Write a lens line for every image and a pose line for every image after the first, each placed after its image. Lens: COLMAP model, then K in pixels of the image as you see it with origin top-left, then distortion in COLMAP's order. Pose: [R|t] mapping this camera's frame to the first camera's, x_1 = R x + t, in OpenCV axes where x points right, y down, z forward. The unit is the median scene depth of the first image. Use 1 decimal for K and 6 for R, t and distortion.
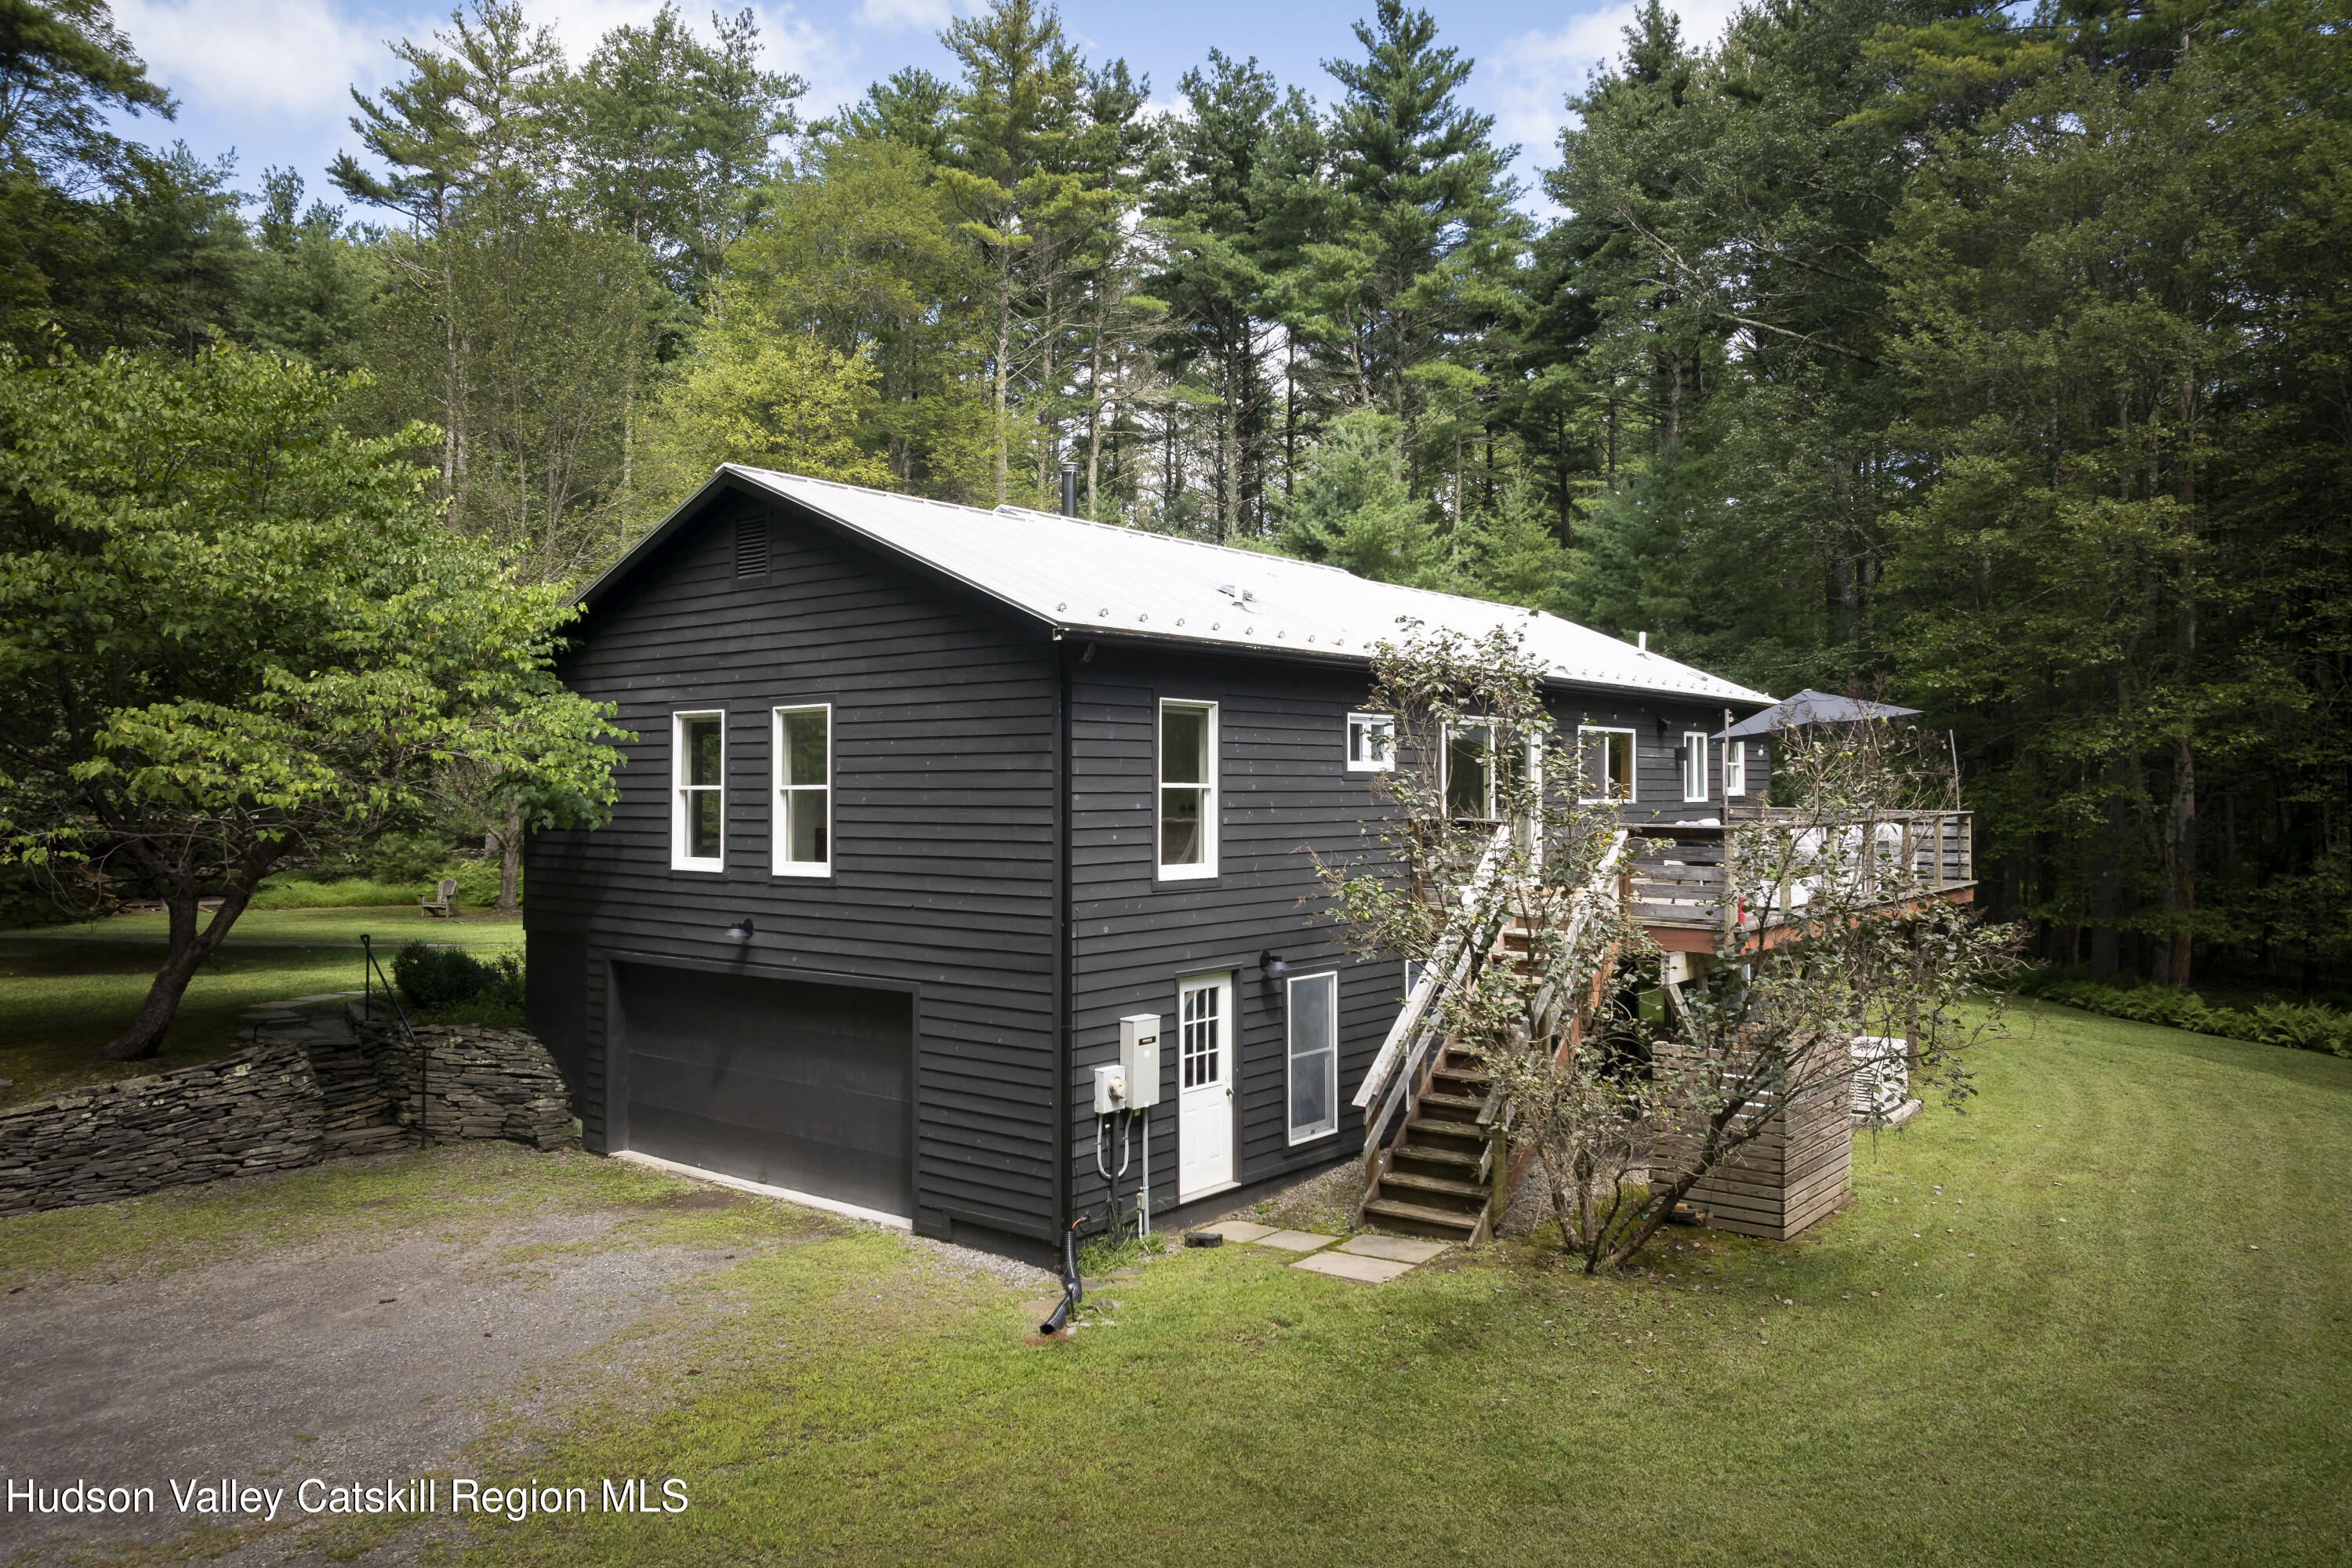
lens RADIAL K [[1639.2, 0, 1176.0], [0, 1639.2, 784.0], [0, 0, 1]] dist [-0.002283, -0.000931]
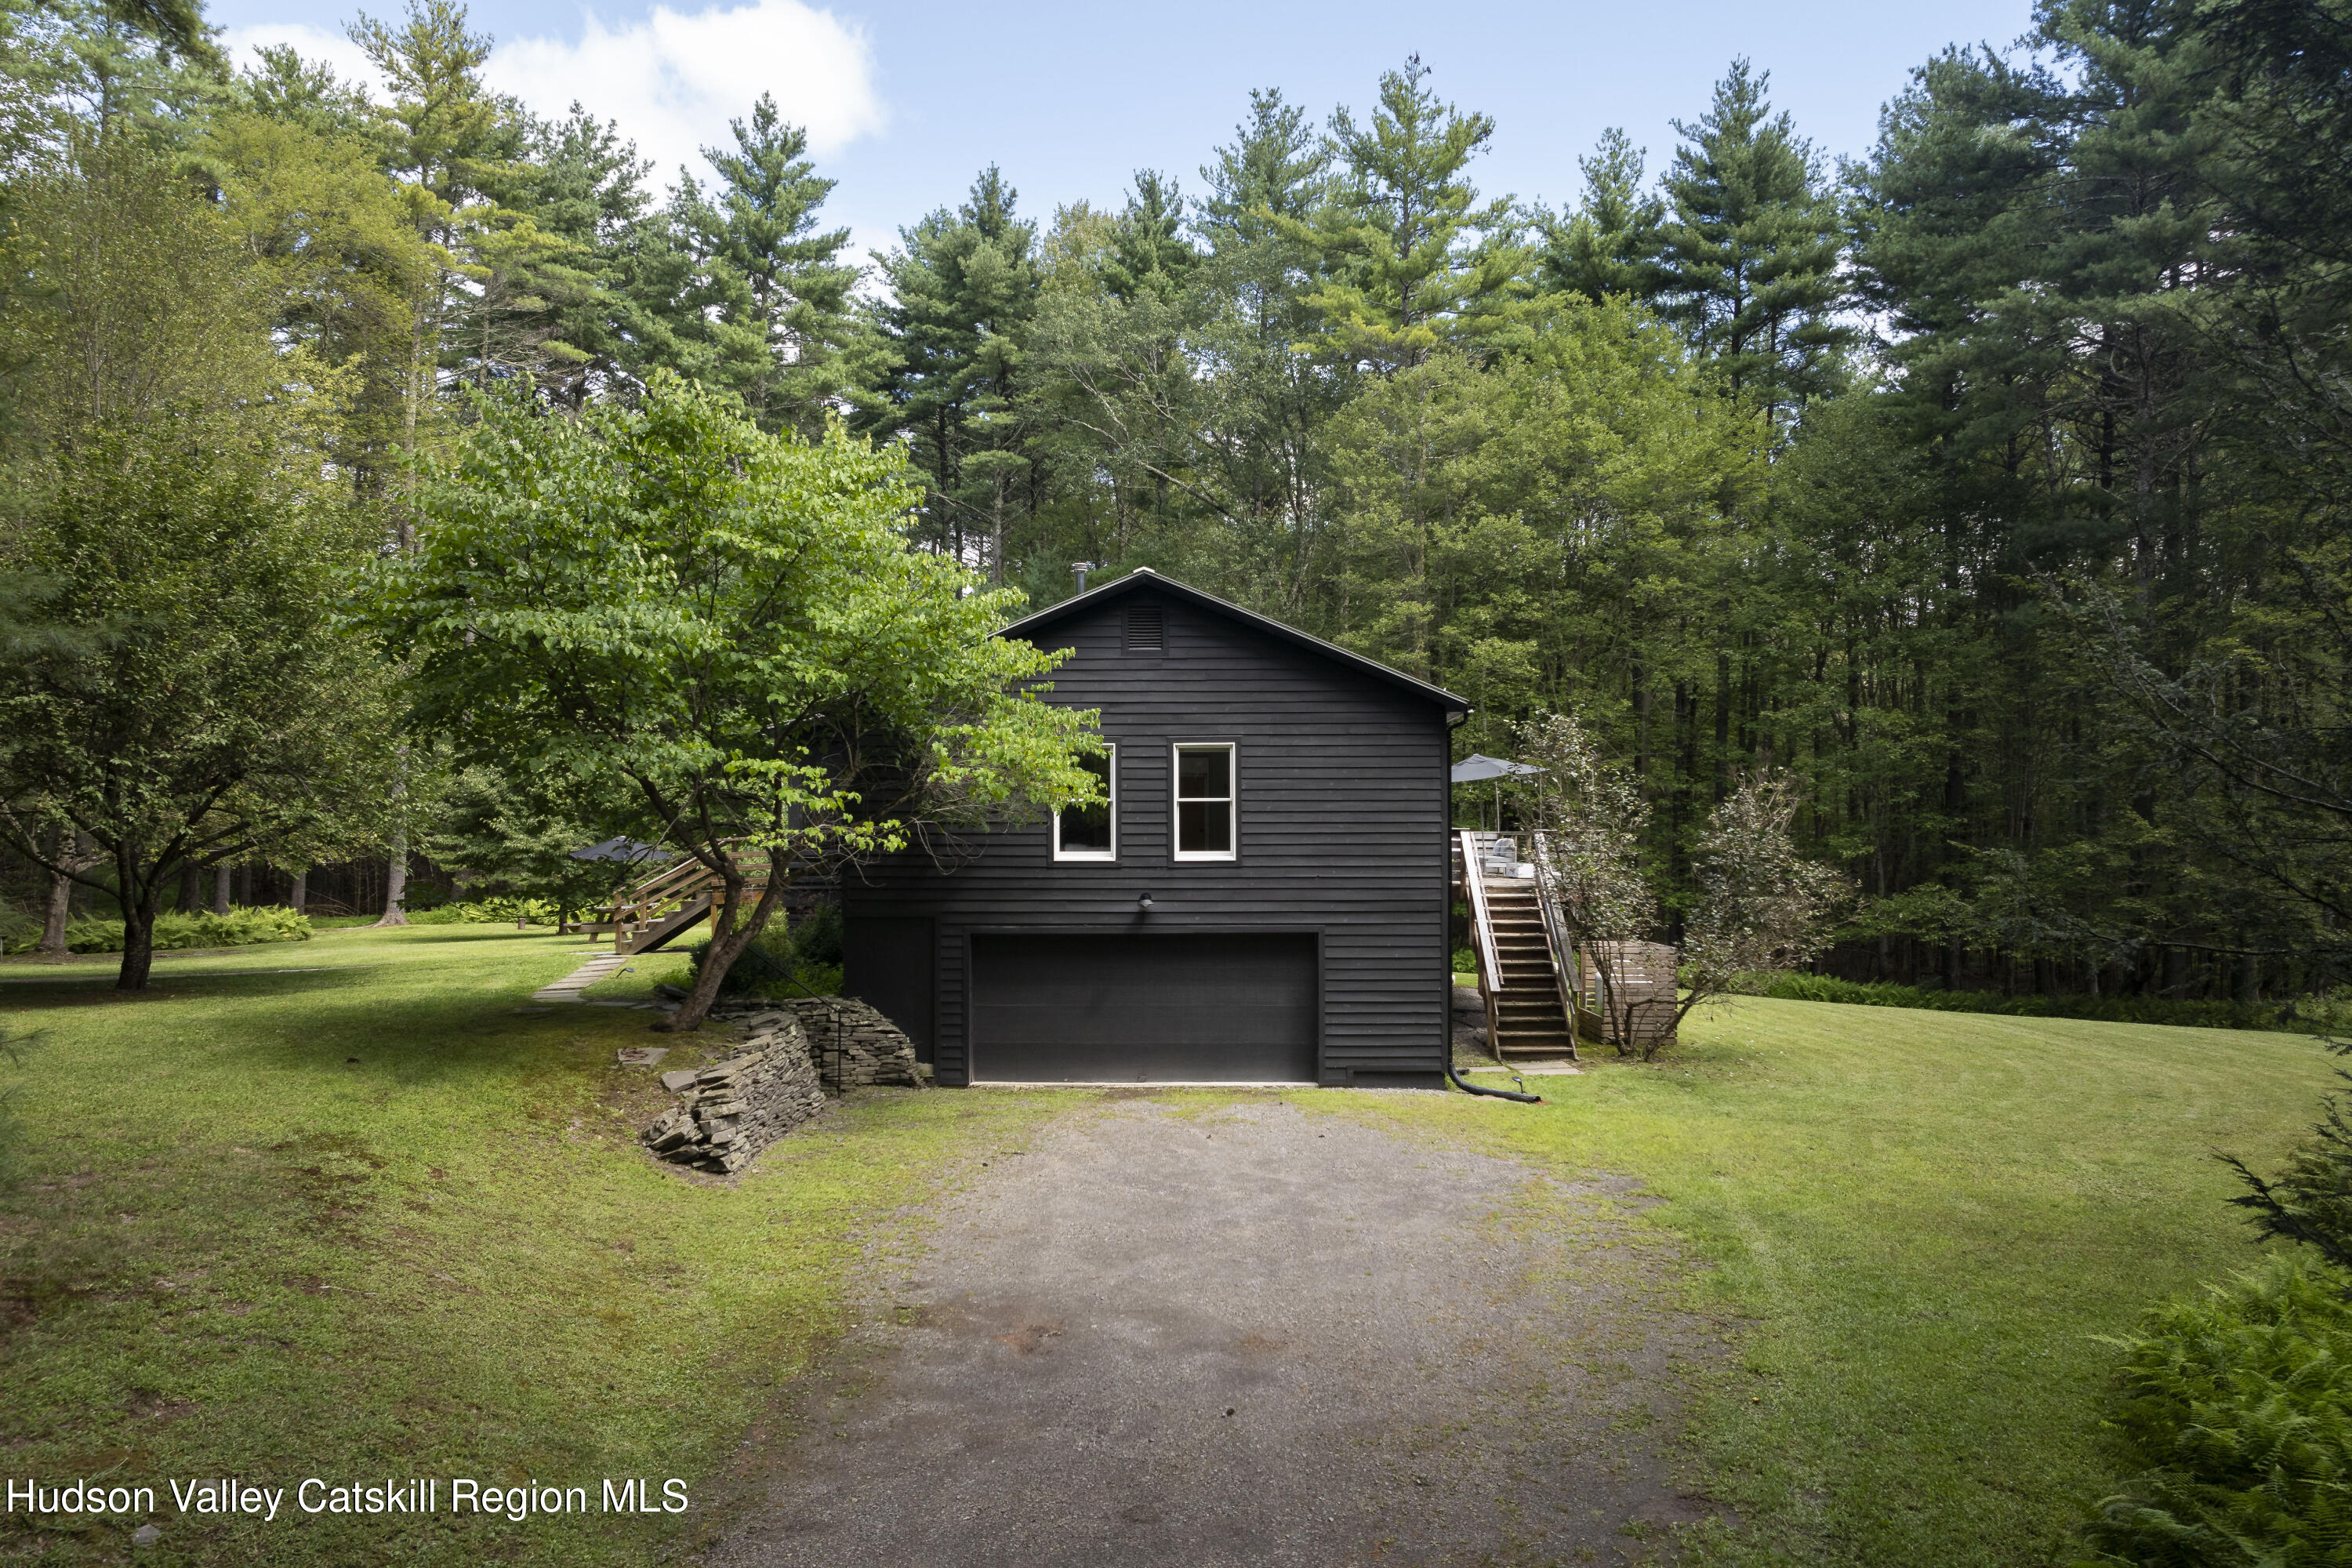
lens RADIAL K [[1639.2, 0, 1176.0], [0, 1639.2, 784.0], [0, 0, 1]] dist [-0.002283, -0.000931]
pose [[0.791963, 0.015771, 0.610366, -1.120820], [0.000078, 0.999664, -0.025931, 0.025396], [-0.610569, 0.020584, 0.791695, -0.135039]]
